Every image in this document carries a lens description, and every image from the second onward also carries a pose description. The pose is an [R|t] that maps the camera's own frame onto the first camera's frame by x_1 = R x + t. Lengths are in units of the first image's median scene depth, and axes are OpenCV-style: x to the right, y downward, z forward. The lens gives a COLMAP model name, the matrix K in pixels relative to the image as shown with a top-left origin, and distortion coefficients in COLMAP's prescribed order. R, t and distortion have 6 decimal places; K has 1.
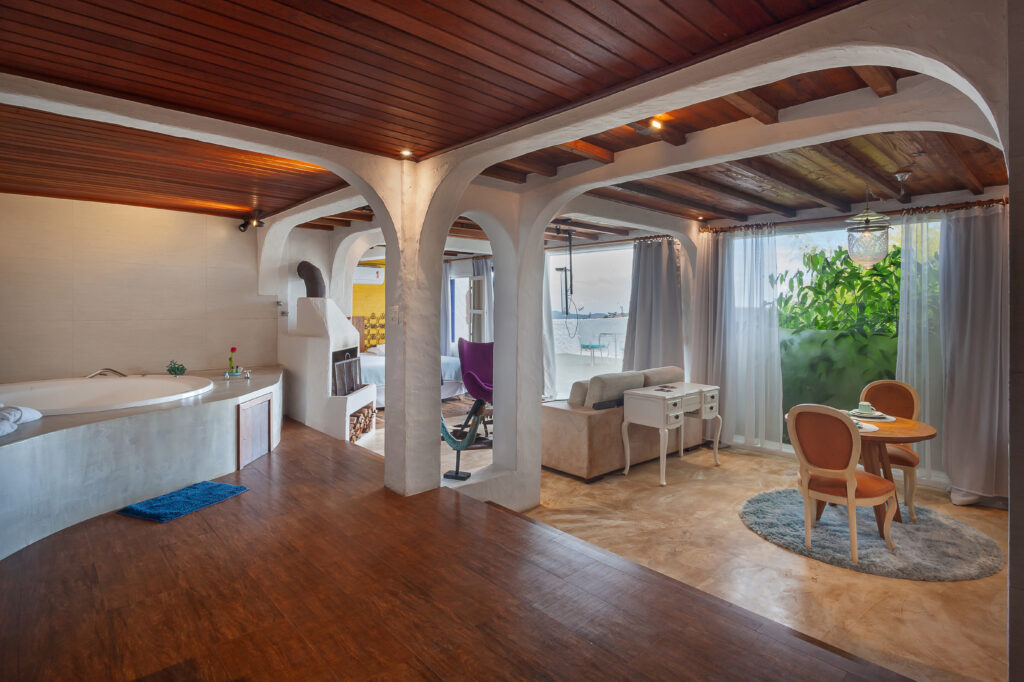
lens RADIAL K [[533.7, 0, 508.4], [0, 533.7, 329.7], [0, 0, 1]] dist [-0.003070, -0.000410]
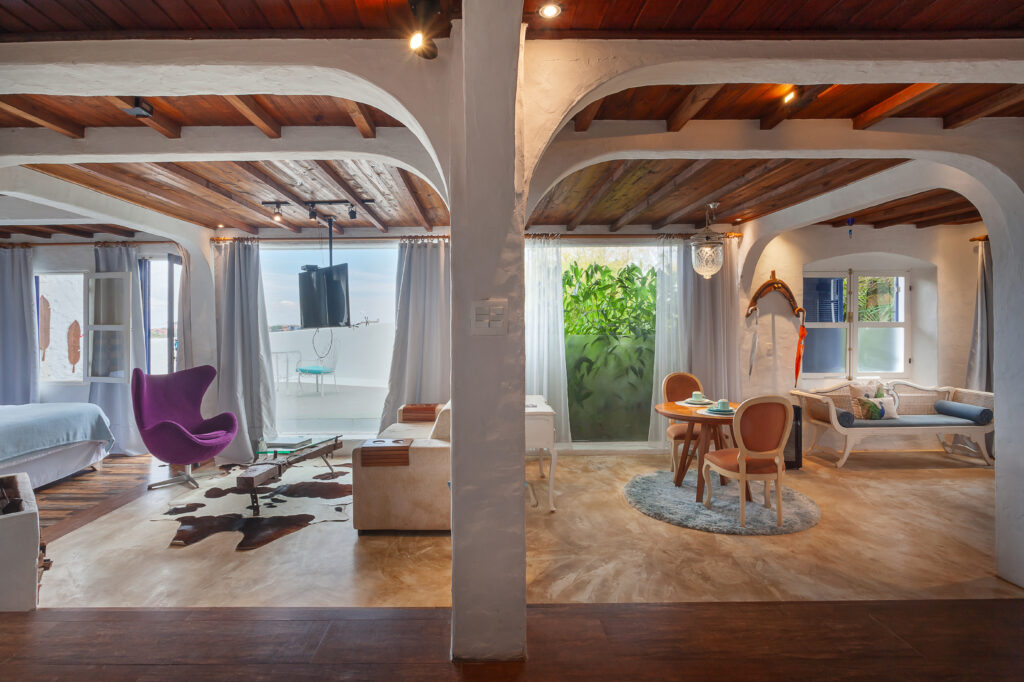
lens RADIAL K [[516.2, 0, 509.6], [0, 516.2, 371.3], [0, 0, 1]] dist [-0.000406, 0.000239]
pose [[0.670145, -0.090743, 0.736663, -0.387984], [0.044810, 0.995634, 0.081880, -0.023939], [-0.740877, -0.021861, 0.671285, 0.450052]]
